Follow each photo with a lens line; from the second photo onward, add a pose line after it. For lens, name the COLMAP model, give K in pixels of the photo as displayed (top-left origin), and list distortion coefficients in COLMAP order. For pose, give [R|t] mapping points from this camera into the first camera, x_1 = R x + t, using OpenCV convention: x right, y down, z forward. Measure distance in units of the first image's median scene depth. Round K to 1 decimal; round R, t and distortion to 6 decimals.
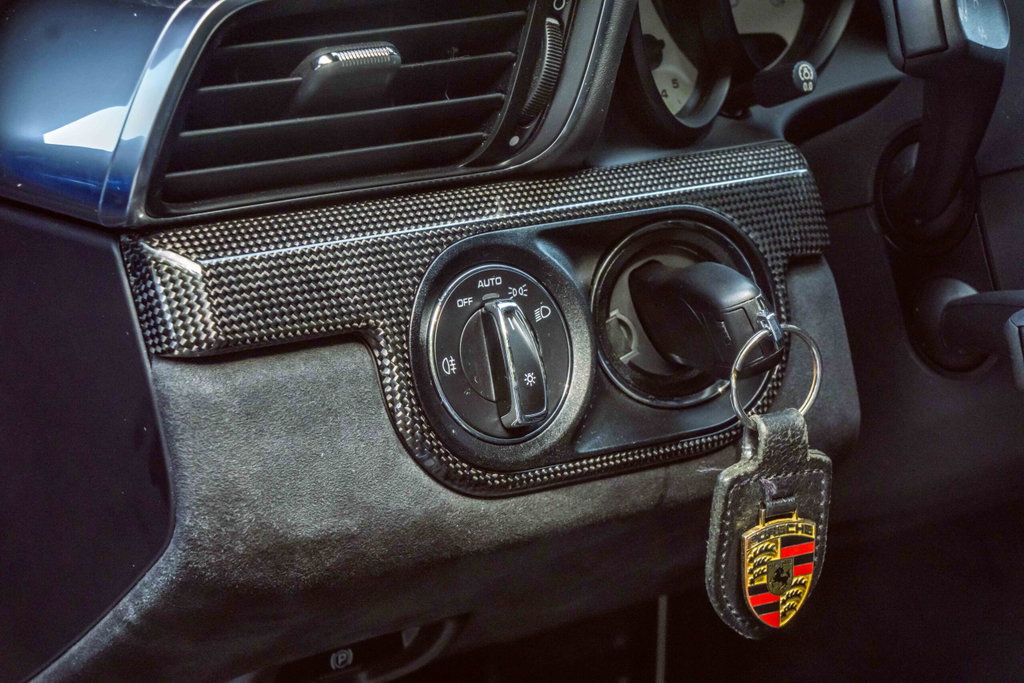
lens RADIAL K [[1951.4, 0, 509.1], [0, 1951.4, 343.5], [0, 0, 1]] dist [0.252511, 0.000000]
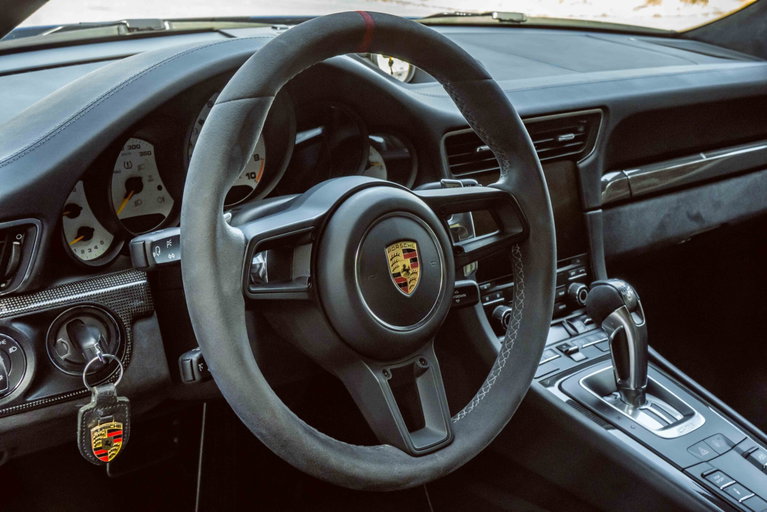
lens RADIAL K [[1062.1, 0, 359.2], [0, 1062.1, 263.3], [0, 0, 1]] dist [0.163811, 0.000000]
pose [[0.998309, 0.020122, 0.054542, 0.406595], [-0.023425, 0.997887, 0.060603, -0.233846], [-0.053207, -0.061779, 0.996671, -0.501182]]
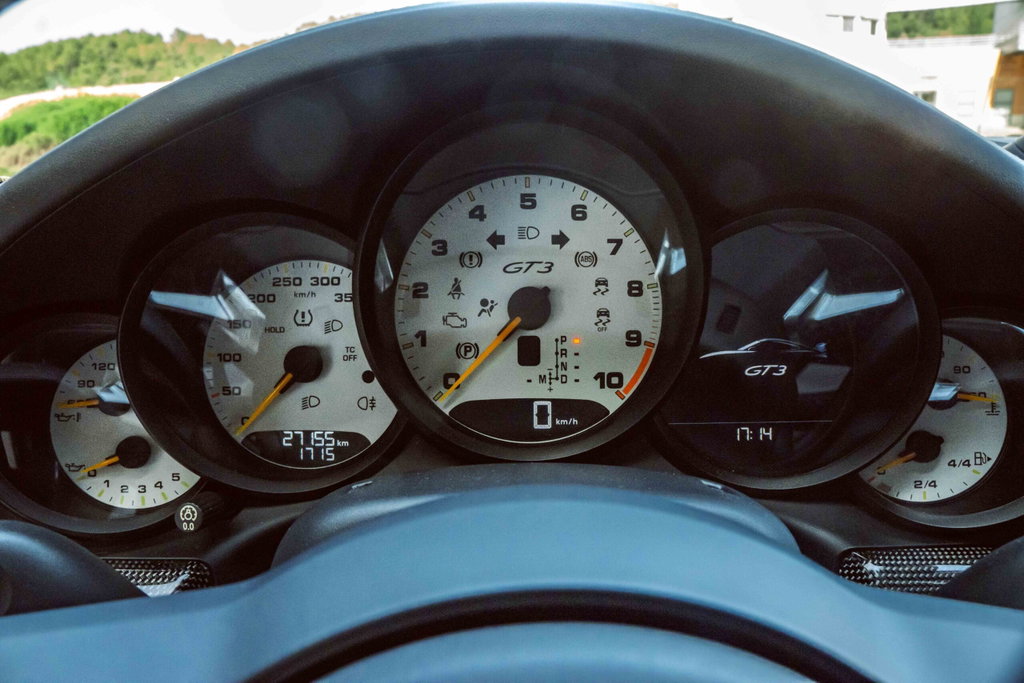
lens RADIAL K [[822.7, 0, 507.4], [0, 822.7, 340.0], [0, 0, 1]] dist [-0.128862, 0.026714]
pose [[0.772604, 0.163705, -0.613420, 0.613864], [-0.150152, 0.985890, 0.073990, -0.329273], [0.616878, 0.034942, 0.786283, 0.854004]]
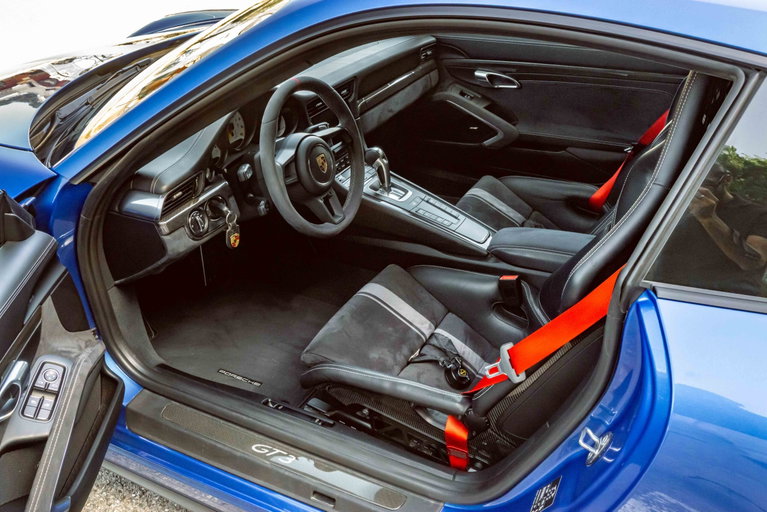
lens RADIAL K [[754.9, 0, 383.1], [0, 754.9, 256.2], [0, 0, 1]] dist [-0.013097, 0.000000]
pose [[0.905829, -0.205992, 0.370191, -0.469441], [0.100105, 0.953157, 0.285432, -0.644435], [-0.411647, -0.221494, 0.884018, -1.986382]]
